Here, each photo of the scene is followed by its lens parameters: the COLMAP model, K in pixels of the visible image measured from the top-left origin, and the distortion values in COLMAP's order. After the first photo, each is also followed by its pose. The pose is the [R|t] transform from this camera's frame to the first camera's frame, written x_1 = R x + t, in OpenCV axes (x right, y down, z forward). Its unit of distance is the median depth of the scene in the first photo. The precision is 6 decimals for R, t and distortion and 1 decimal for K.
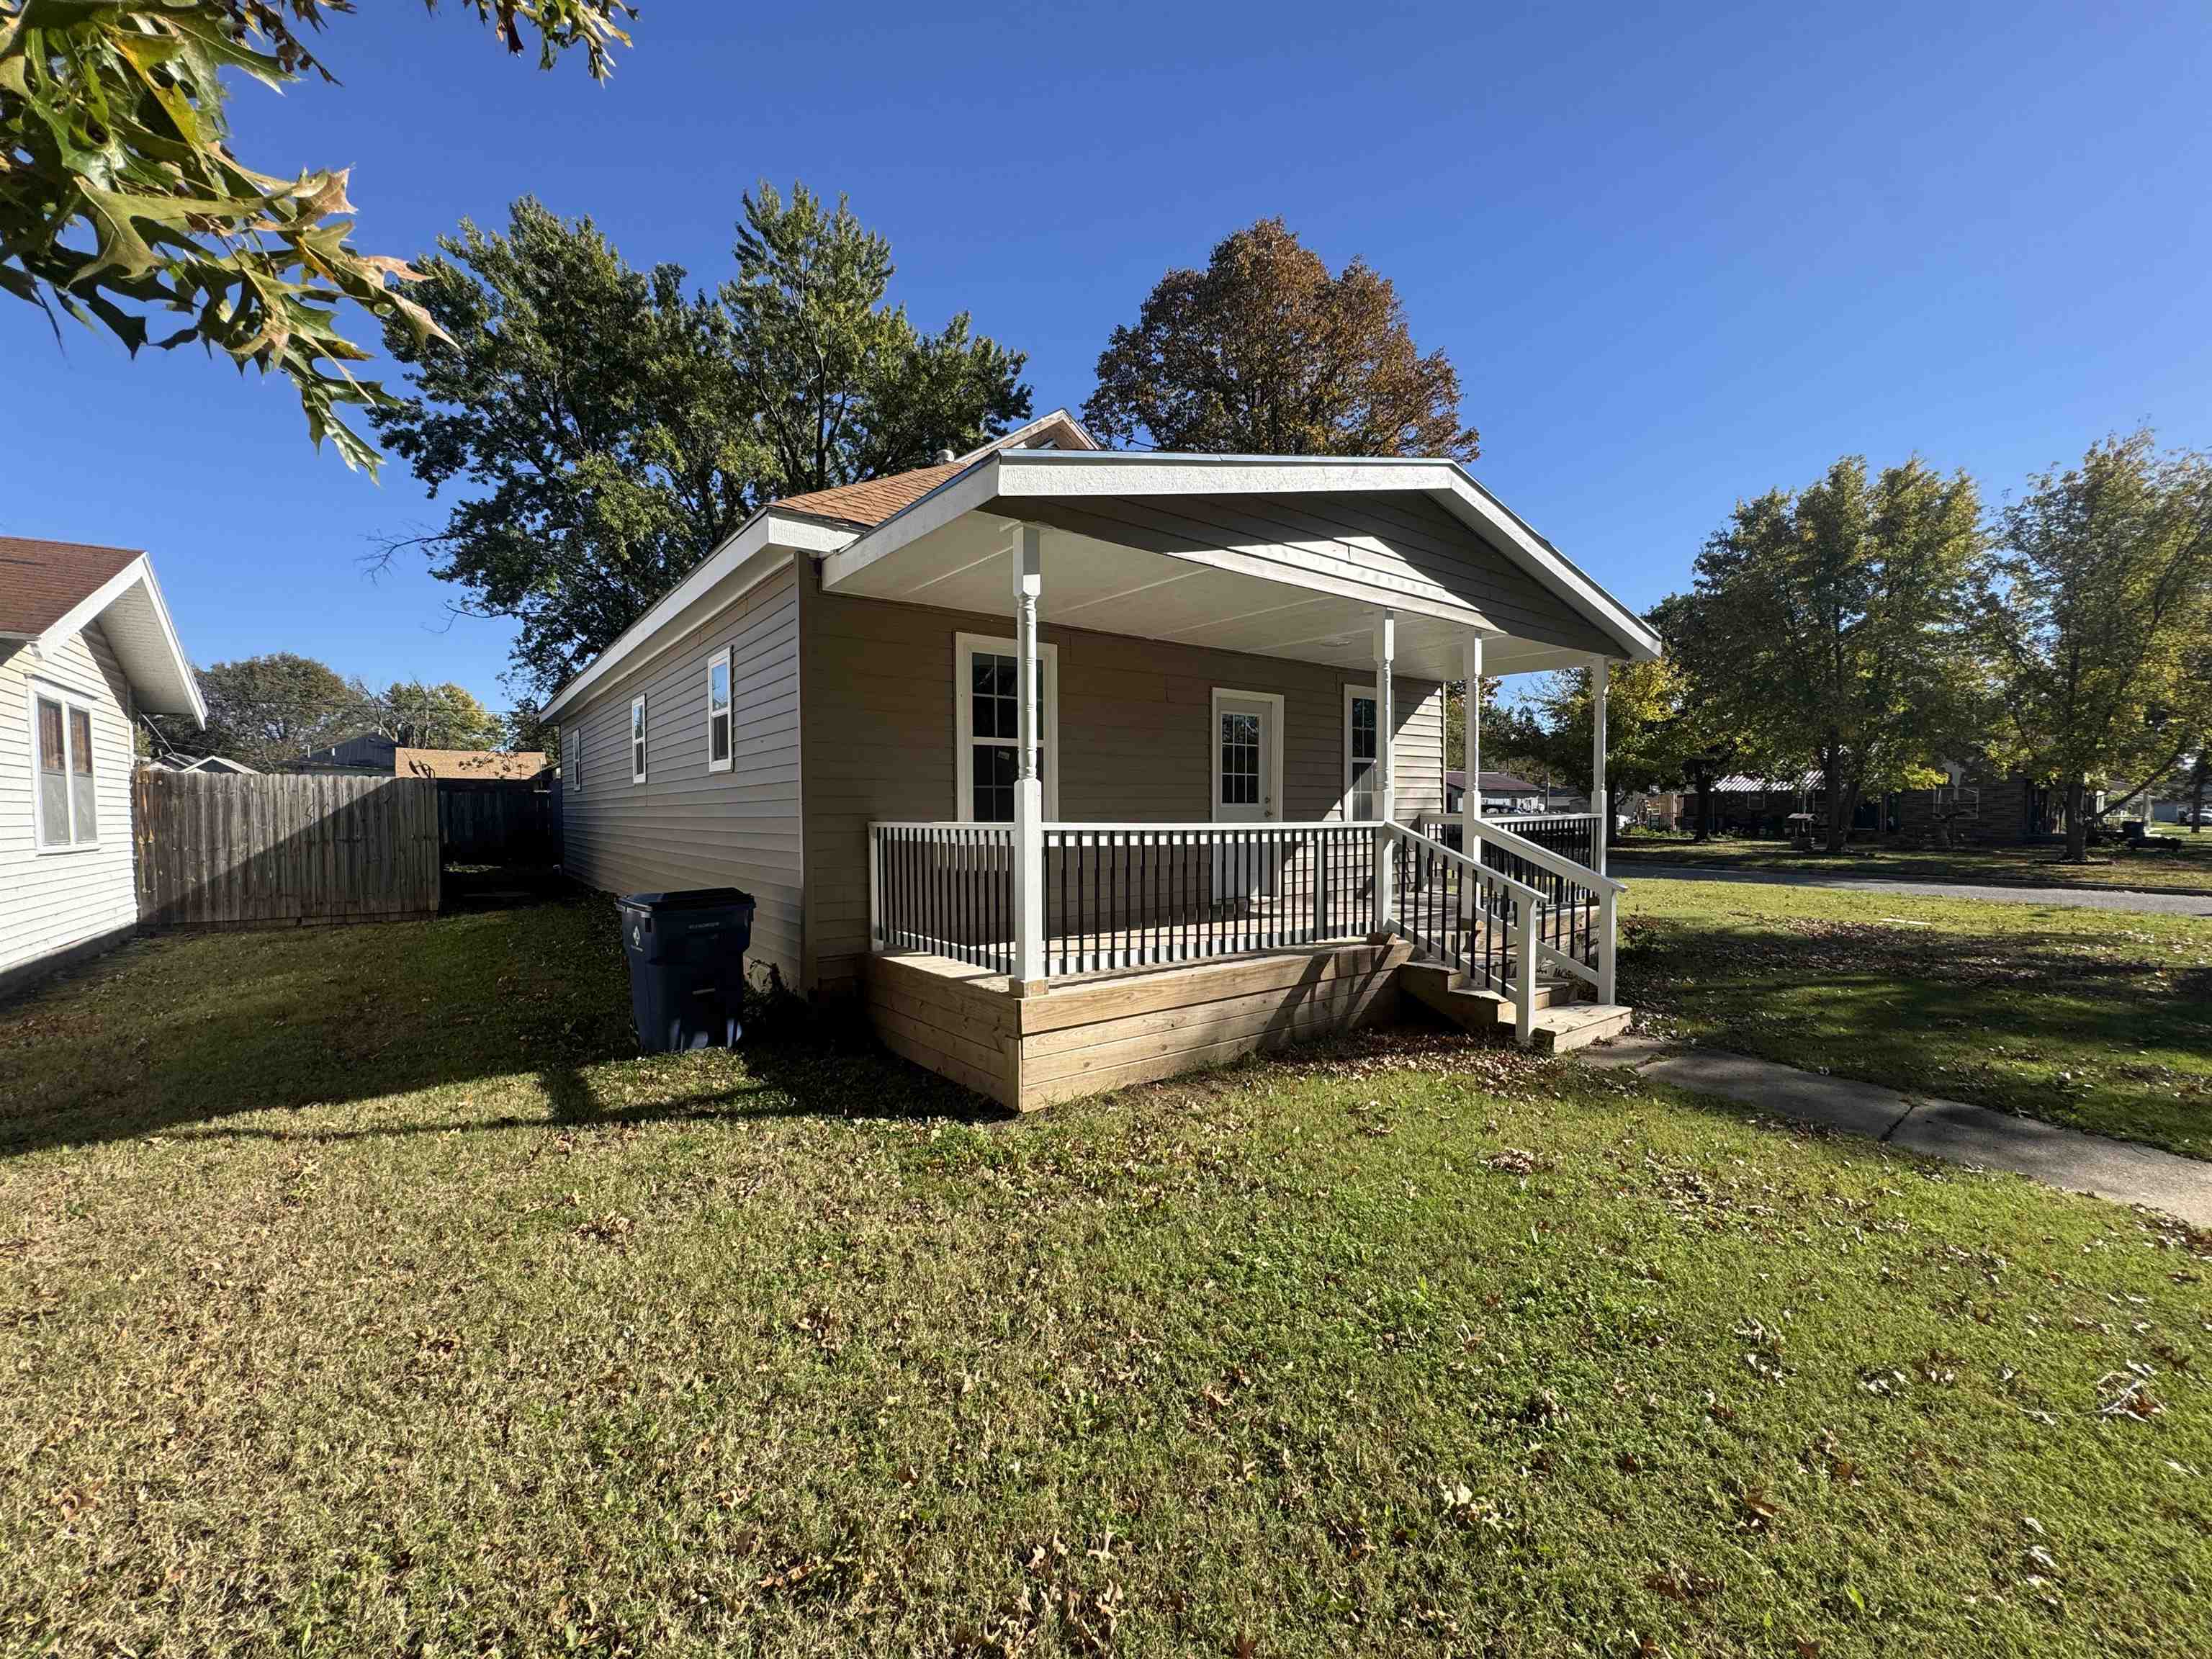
lens RADIAL K [[881.7, 0, 1095.3], [0, 881.7, 833.9], [0, 0, 1]] dist [-0.003068, 0.000831]
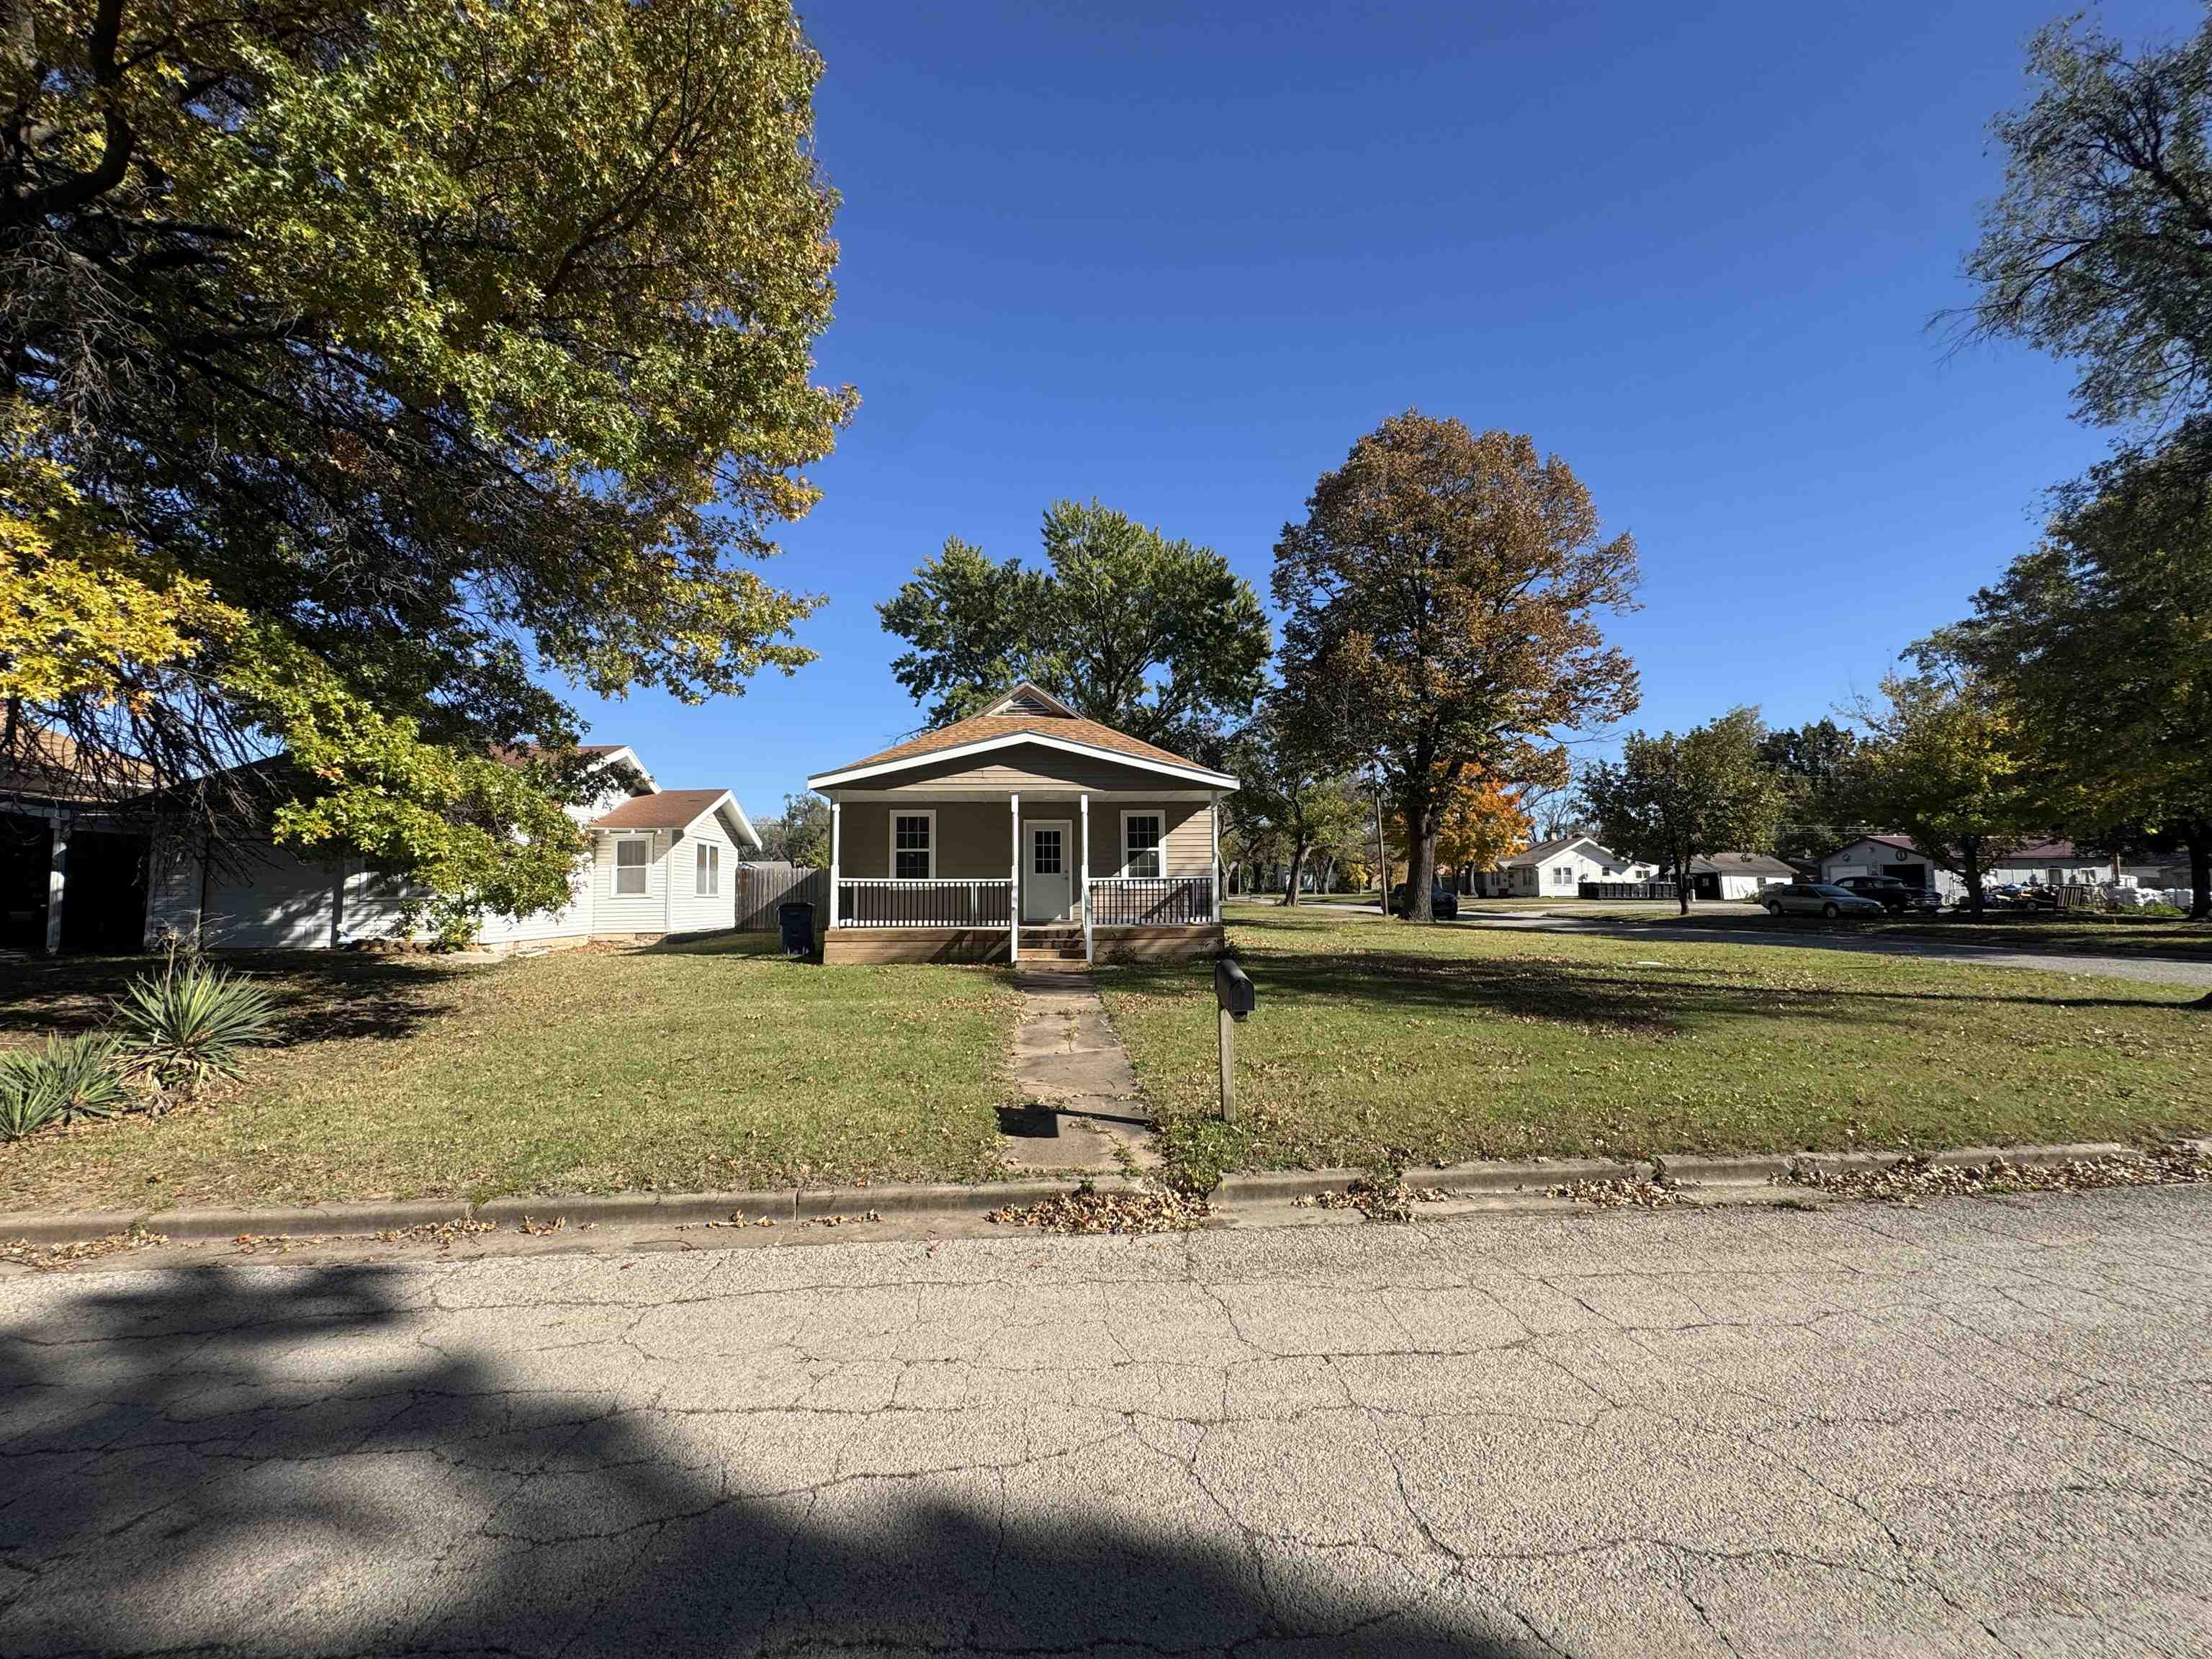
lens RADIAL K [[881.7, 0, 1102.1], [0, 881.7, 835.8], [0, 0, 1]] dist [-0.003068, 0.000831]
pose [[0.839061, -0.039262, -0.542618, 0.547731], [-0.011057, 0.995956, -0.089161, 0.023917], [0.543925, 0.080811, 0.835234, -0.261566]]
